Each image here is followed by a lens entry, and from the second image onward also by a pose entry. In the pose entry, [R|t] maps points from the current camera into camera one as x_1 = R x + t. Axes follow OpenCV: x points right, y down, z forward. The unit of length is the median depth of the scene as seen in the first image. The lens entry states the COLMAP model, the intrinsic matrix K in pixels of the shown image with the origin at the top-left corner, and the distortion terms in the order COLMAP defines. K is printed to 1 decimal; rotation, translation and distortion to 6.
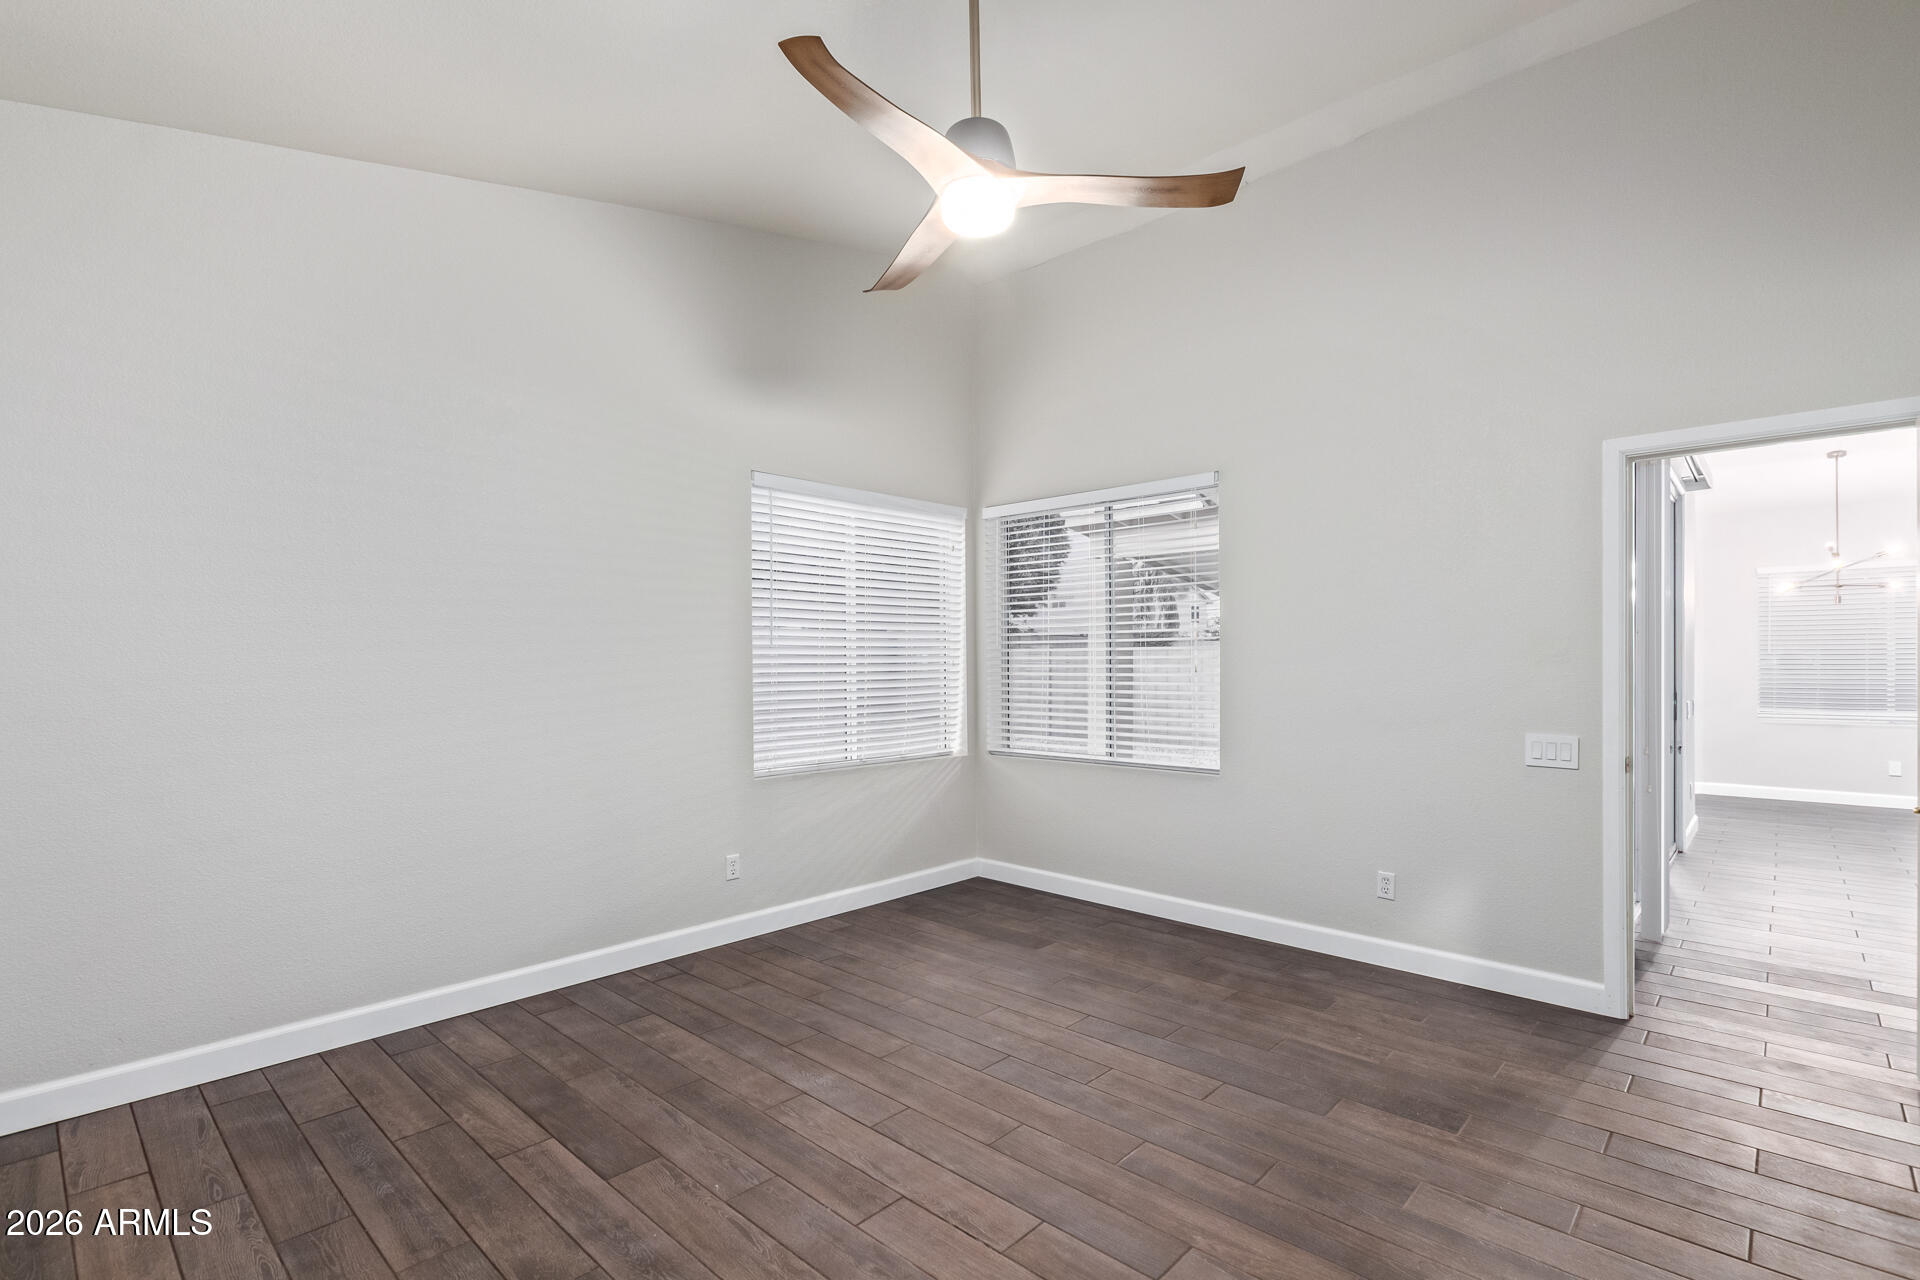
lens RADIAL K [[892.3, 0, 968.7], [0, 892.3, 642.9], [0, 0, 1]] dist [0.005378, -0.003819]
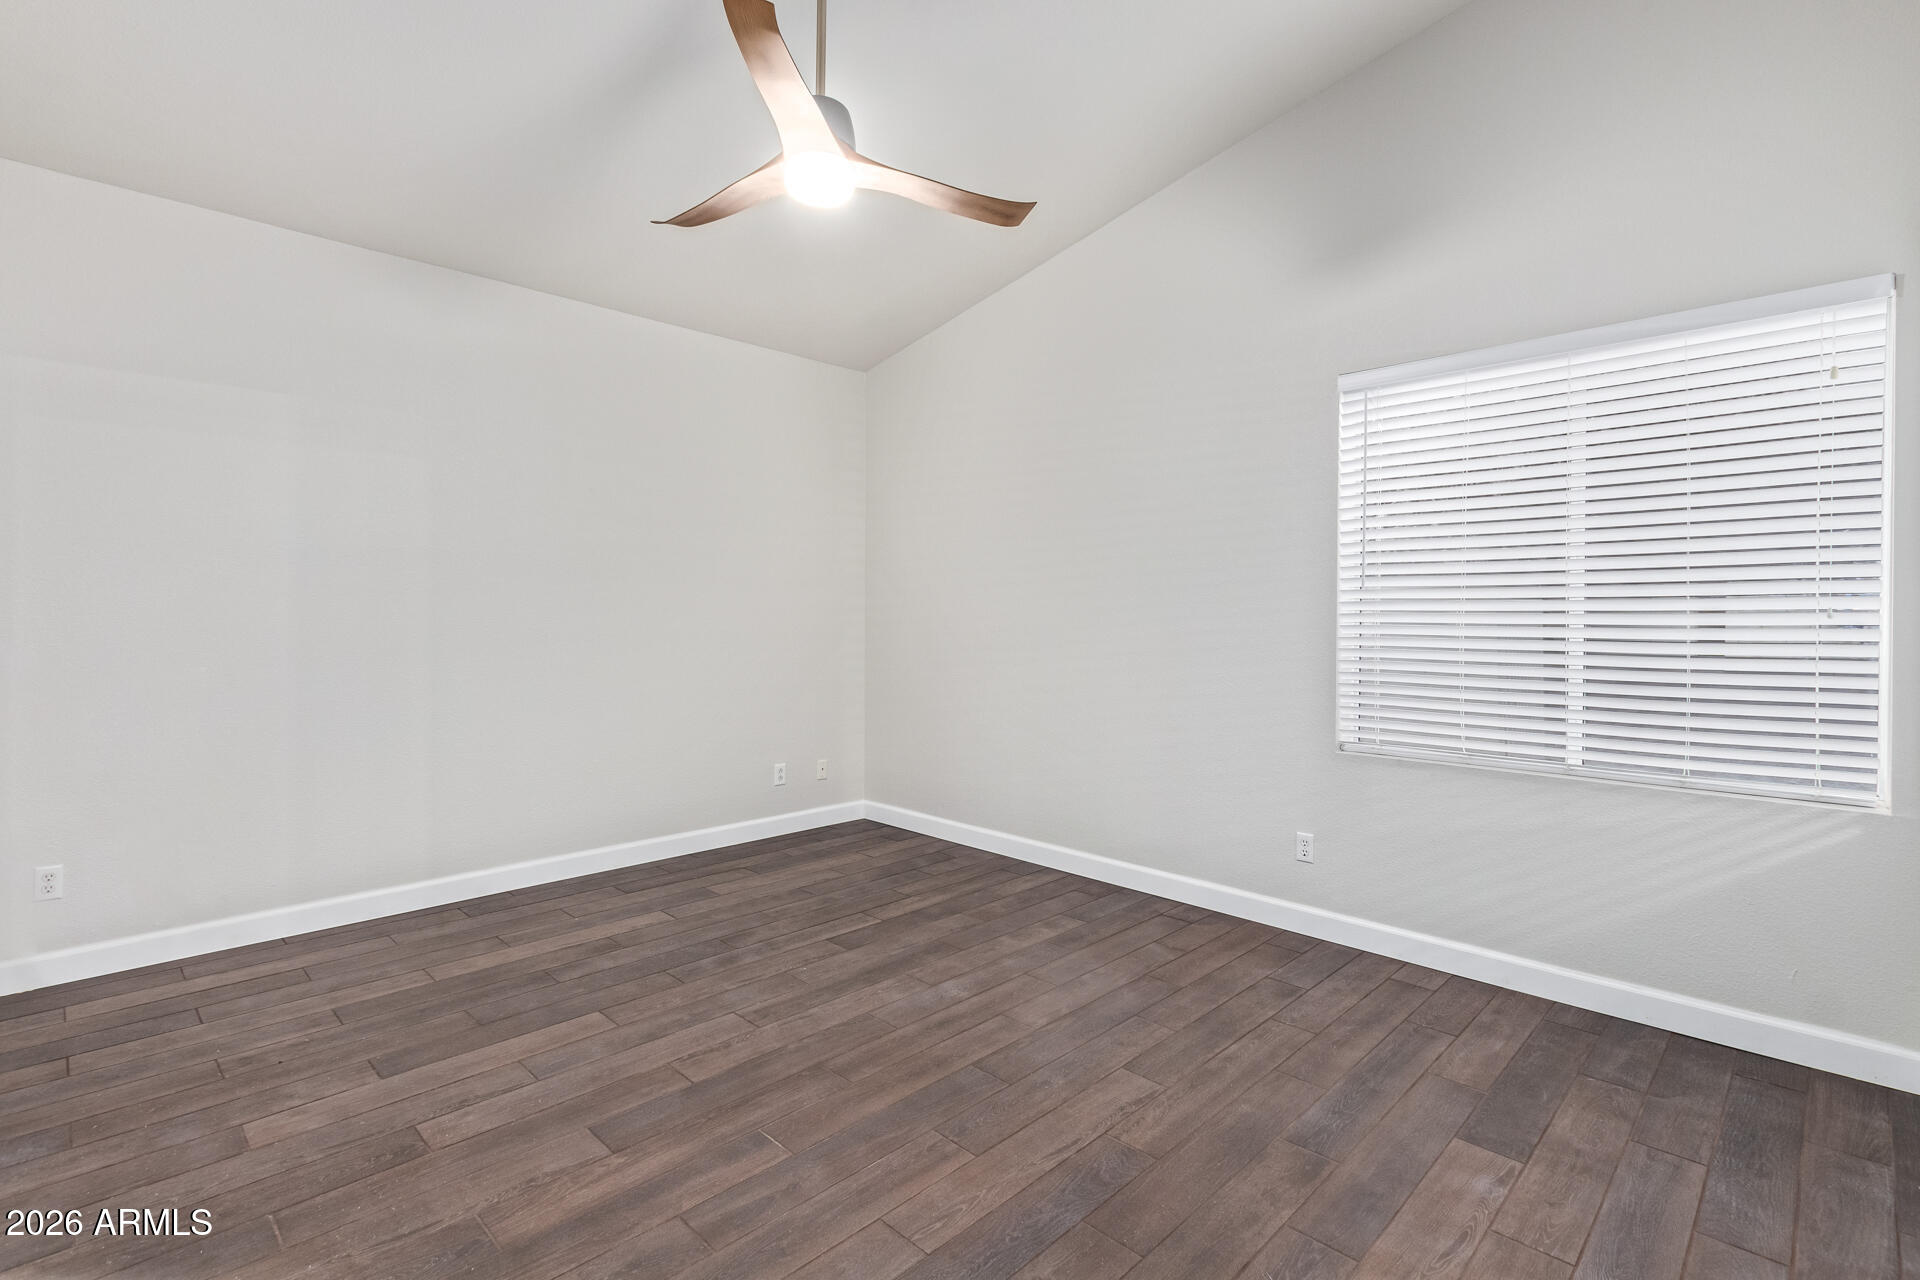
lens RADIAL K [[892.3, 0, 923.0], [0, 892.3, 615.0], [0, 0, 1]] dist [0.005378, -0.003819]
pose [[-0.059825, 0.007508, -0.998181, 0.766103], [0.018008, 0.999817, 0.006441, 0.017771], [0.998046, -0.017590, -0.059949, 0.856960]]
